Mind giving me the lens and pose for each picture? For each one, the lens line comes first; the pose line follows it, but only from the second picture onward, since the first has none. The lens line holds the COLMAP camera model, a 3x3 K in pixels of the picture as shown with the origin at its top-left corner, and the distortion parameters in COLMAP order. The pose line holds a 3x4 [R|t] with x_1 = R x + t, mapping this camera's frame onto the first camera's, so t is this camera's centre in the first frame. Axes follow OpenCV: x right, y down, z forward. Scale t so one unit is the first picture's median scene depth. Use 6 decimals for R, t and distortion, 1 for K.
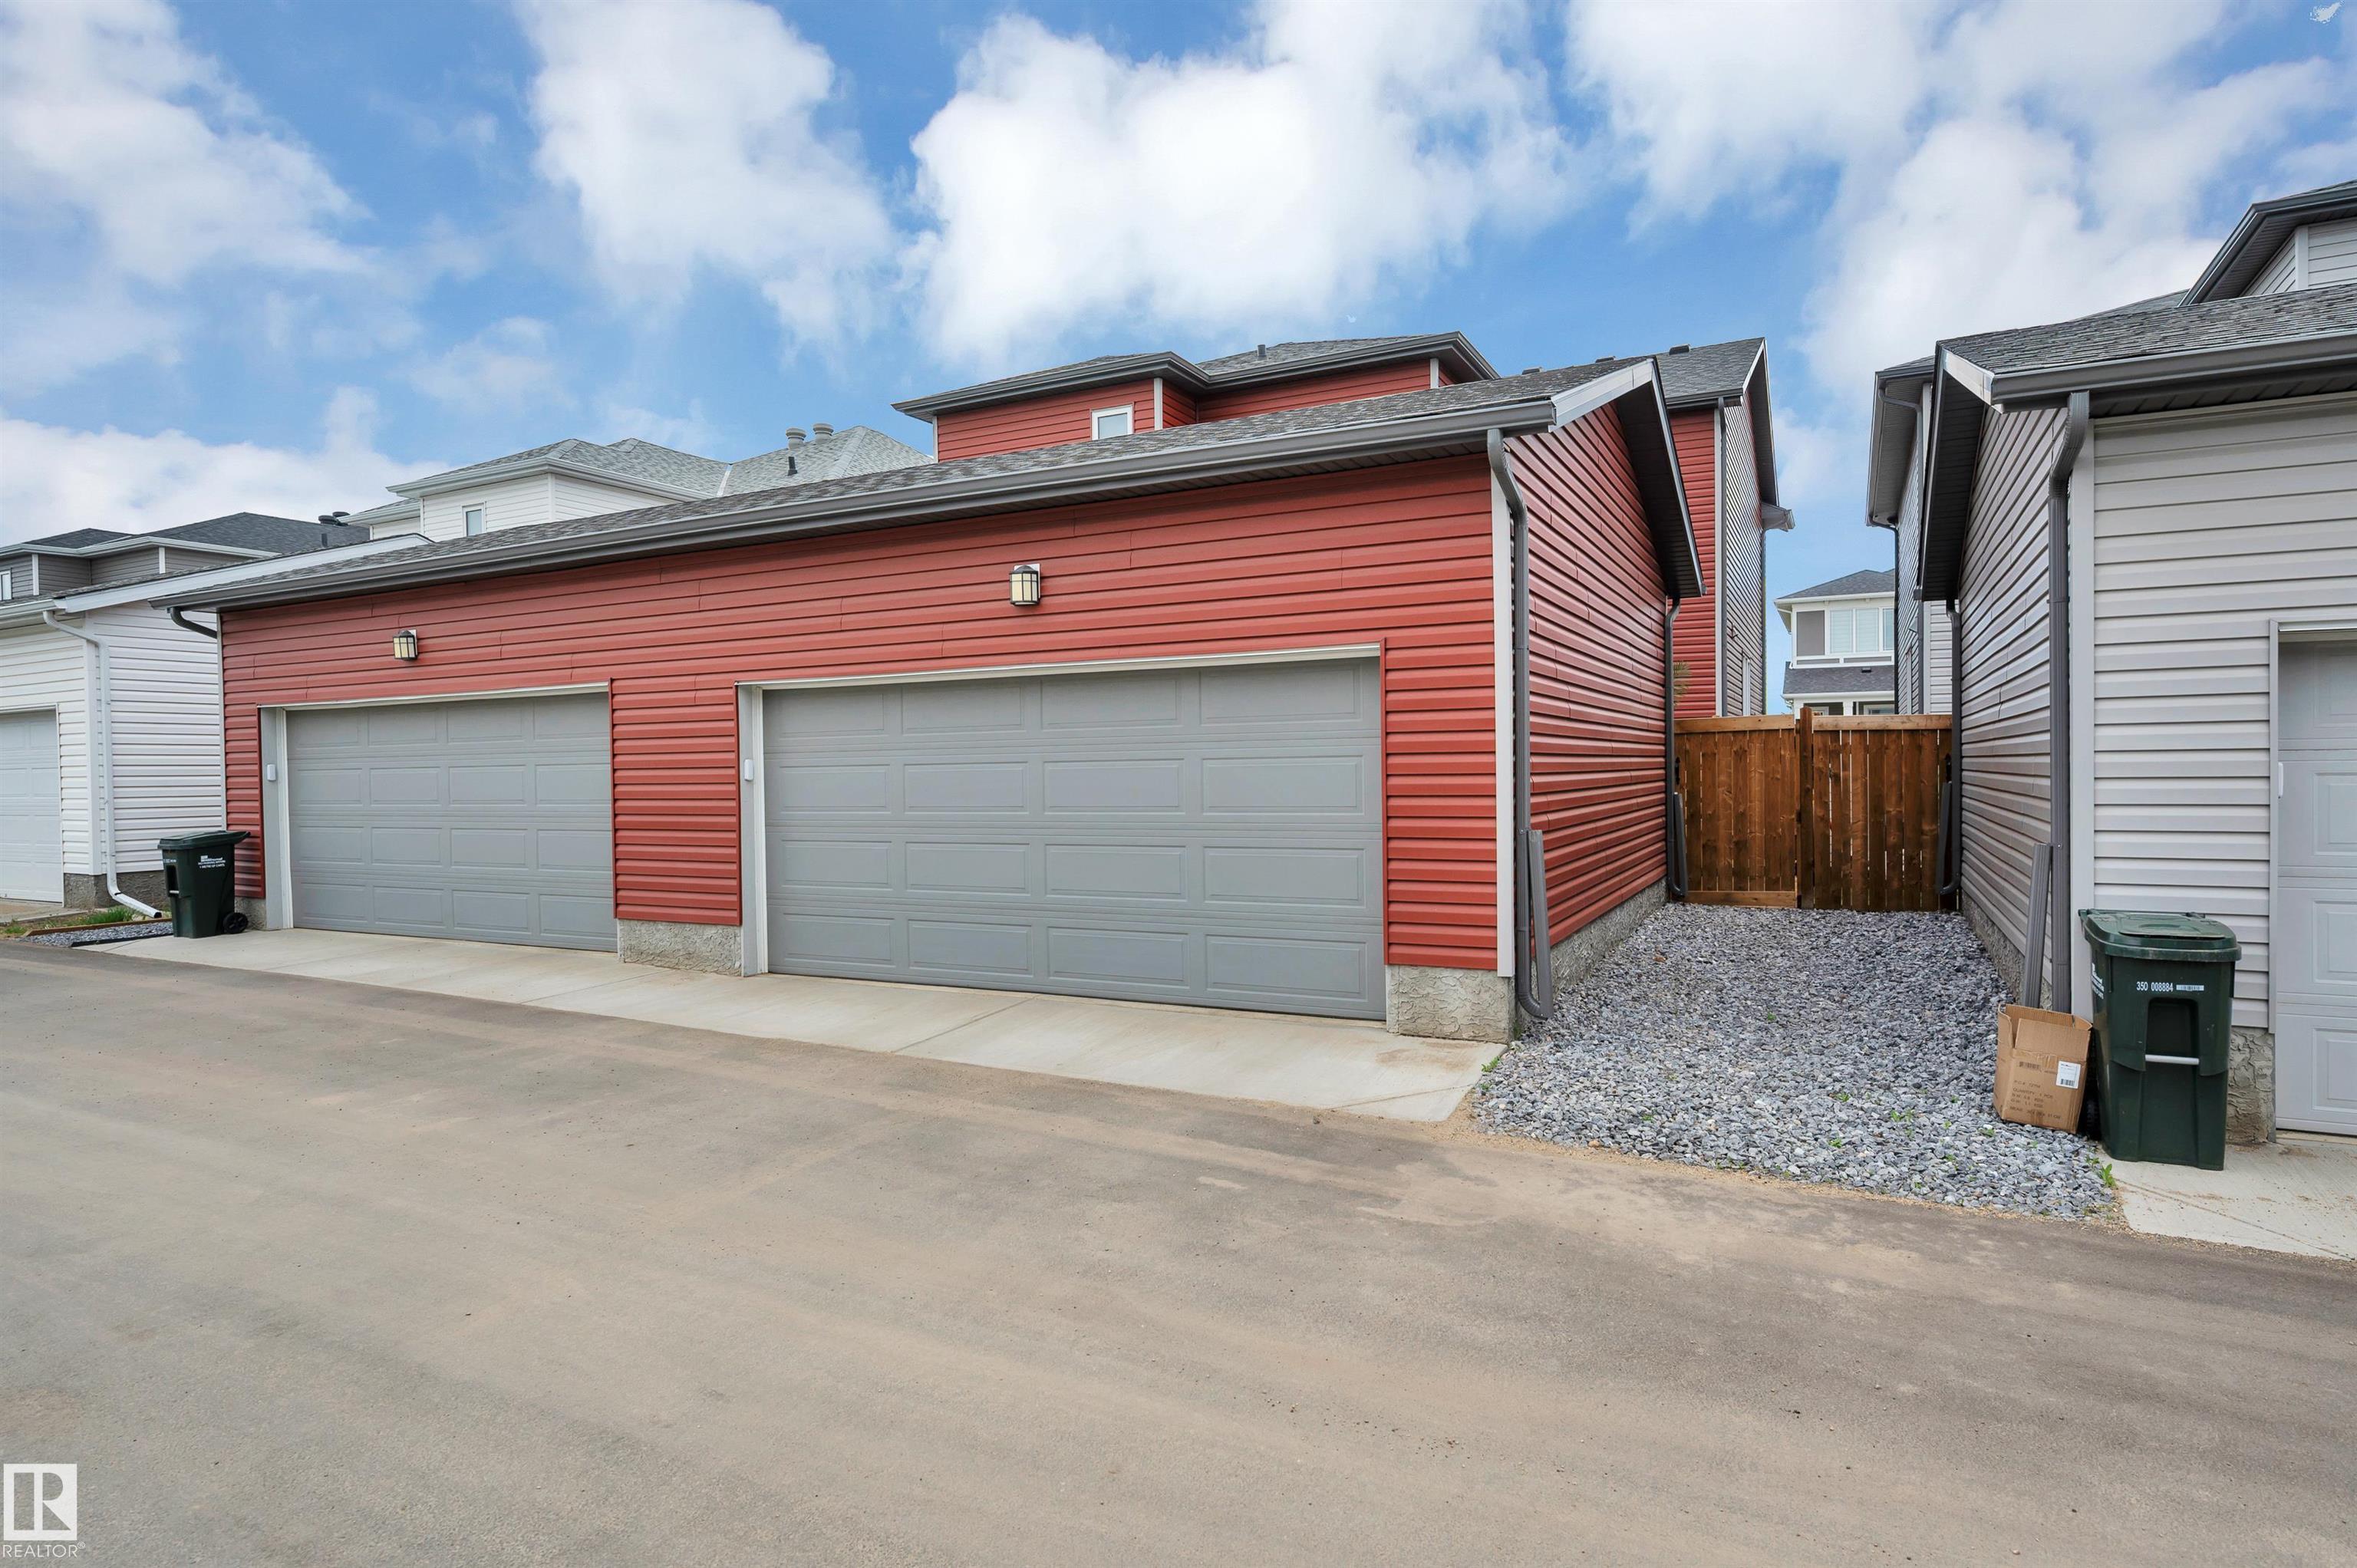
lens RADIAL K [[1282.4, 0, 1214.4], [0, 1282.4, 790.4], [0, 0, 1]] dist [-0.003801, -0.000124]
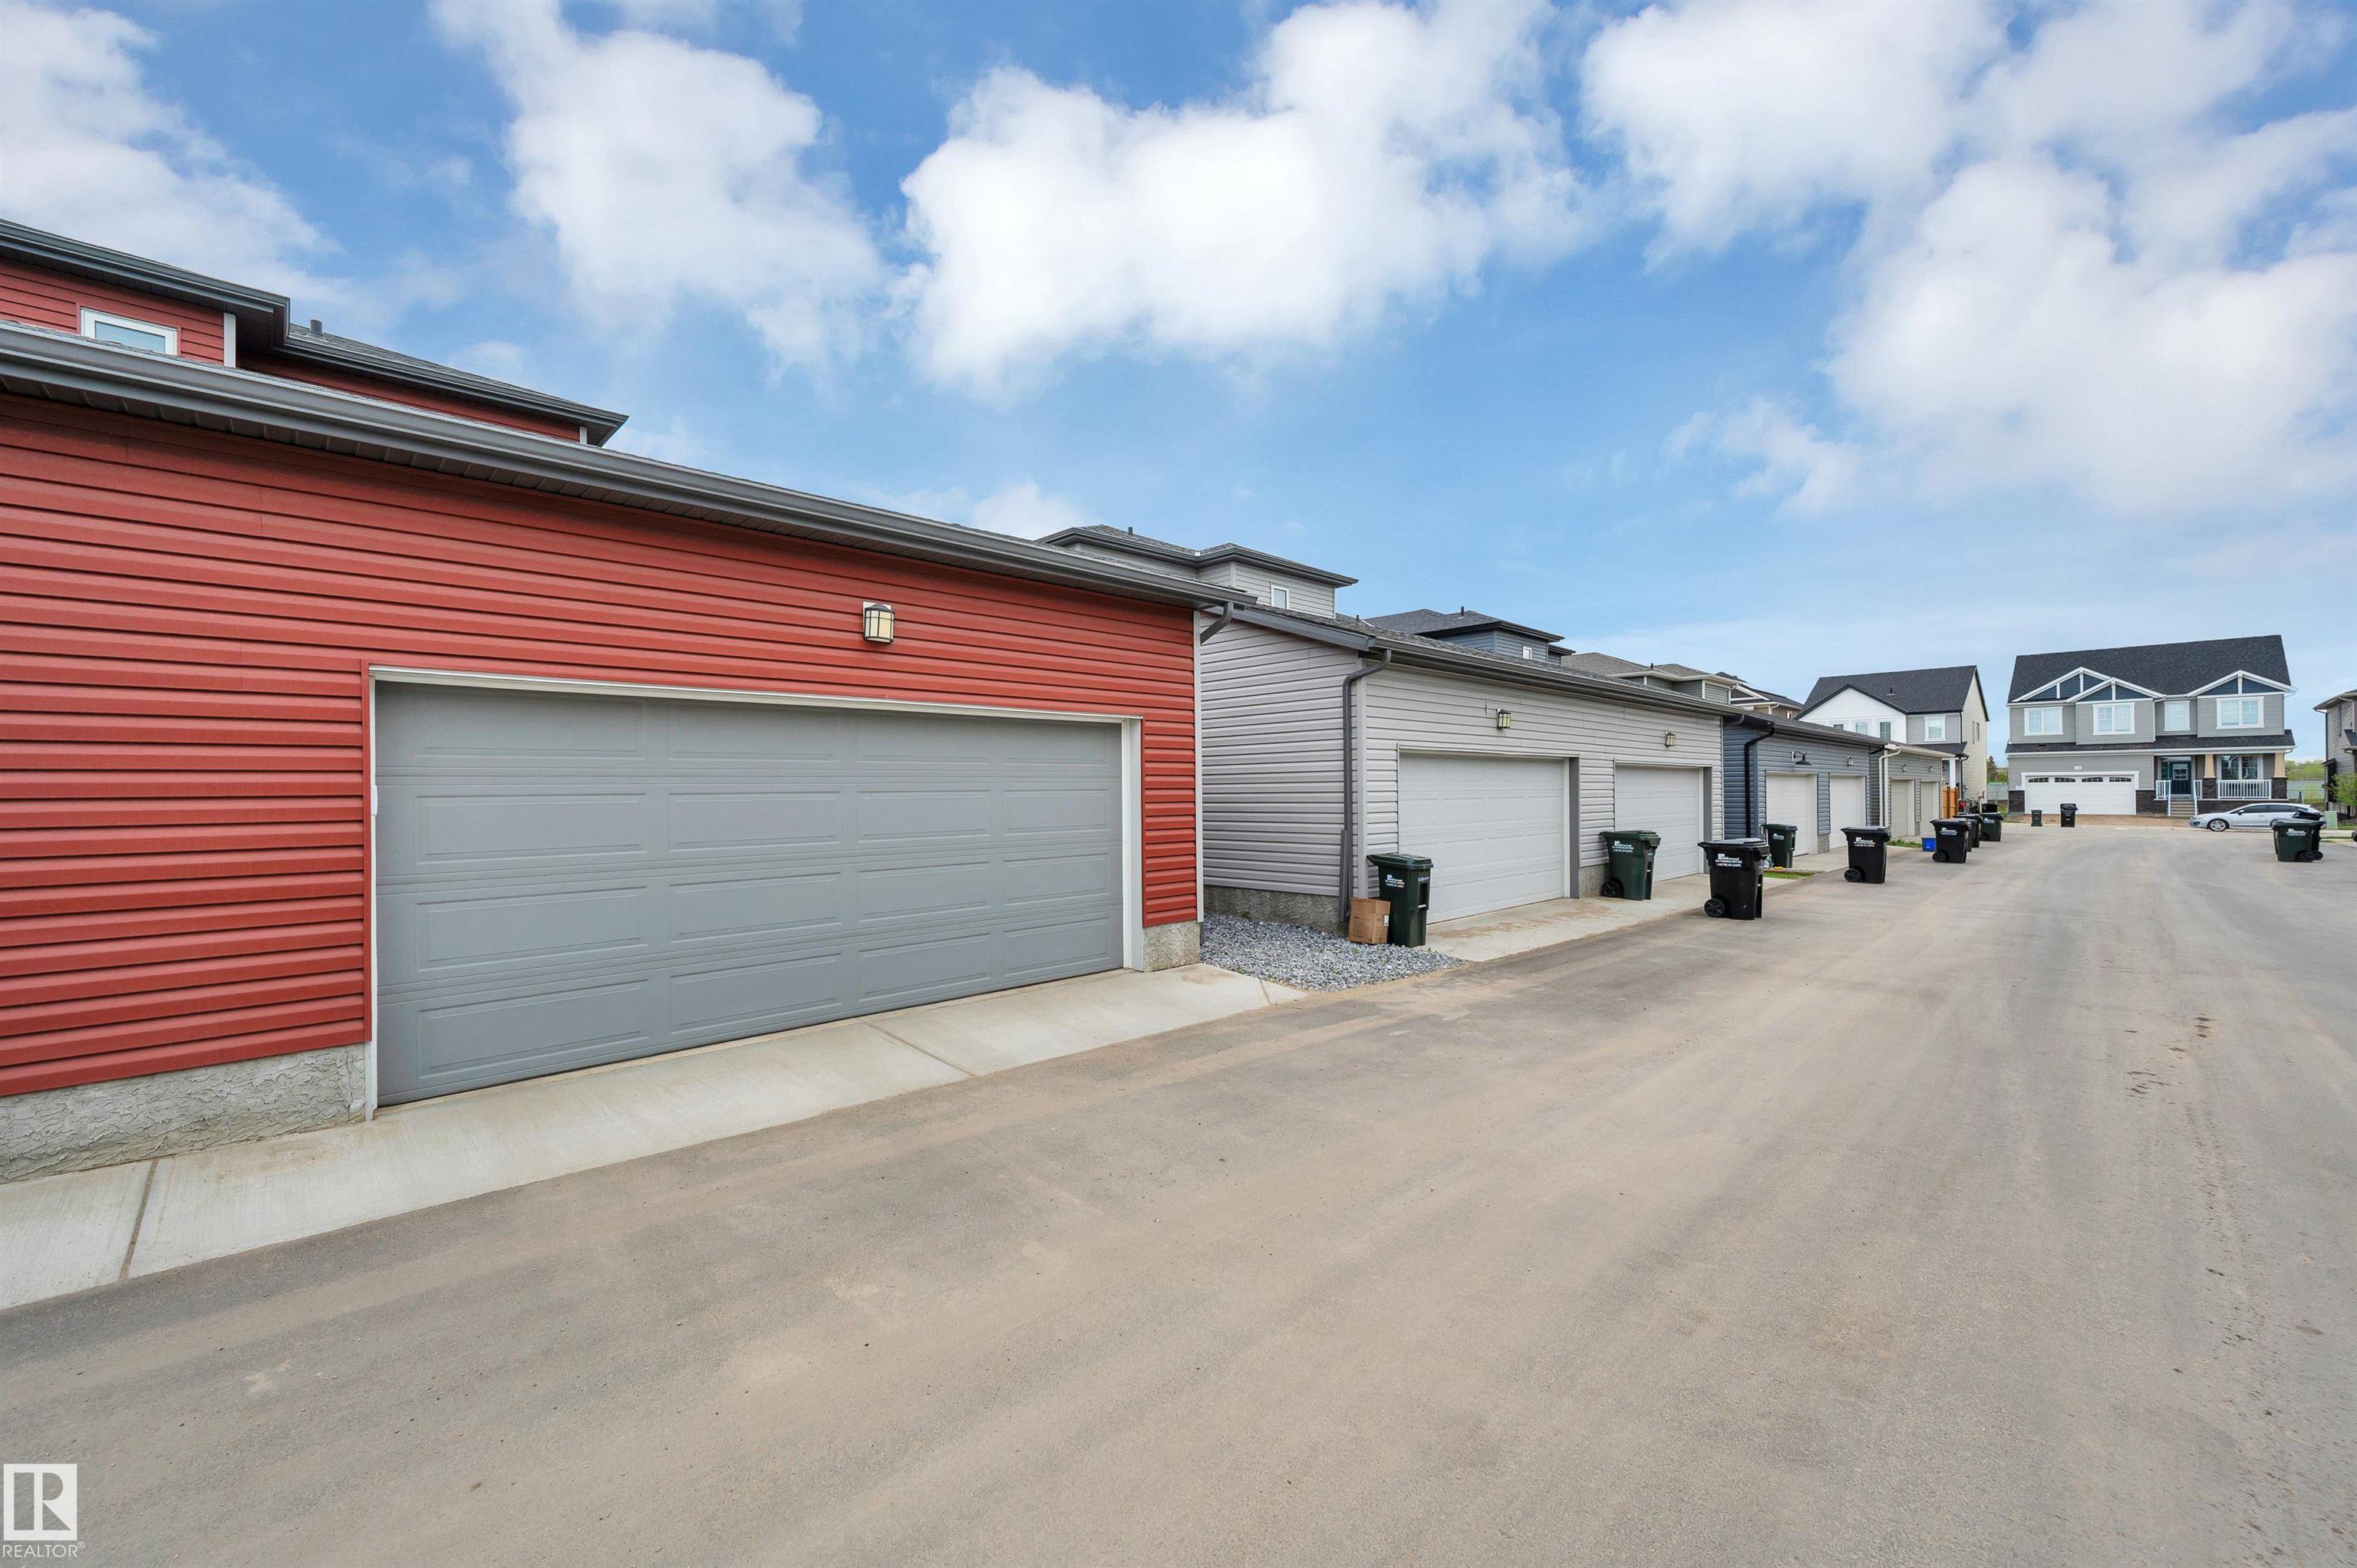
lens RADIAL K [[944.3, 0, 1168.5], [0, 944.3, 791.4], [0, 0, 1]] dist [0.000677, 0.000002]
pose [[0.323880, 0.010763, 0.946037, -1.145199], [0.023763, 0.999527, -0.019507, -0.002874], [-0.945800, 0.028799, 0.323471, 0.762178]]
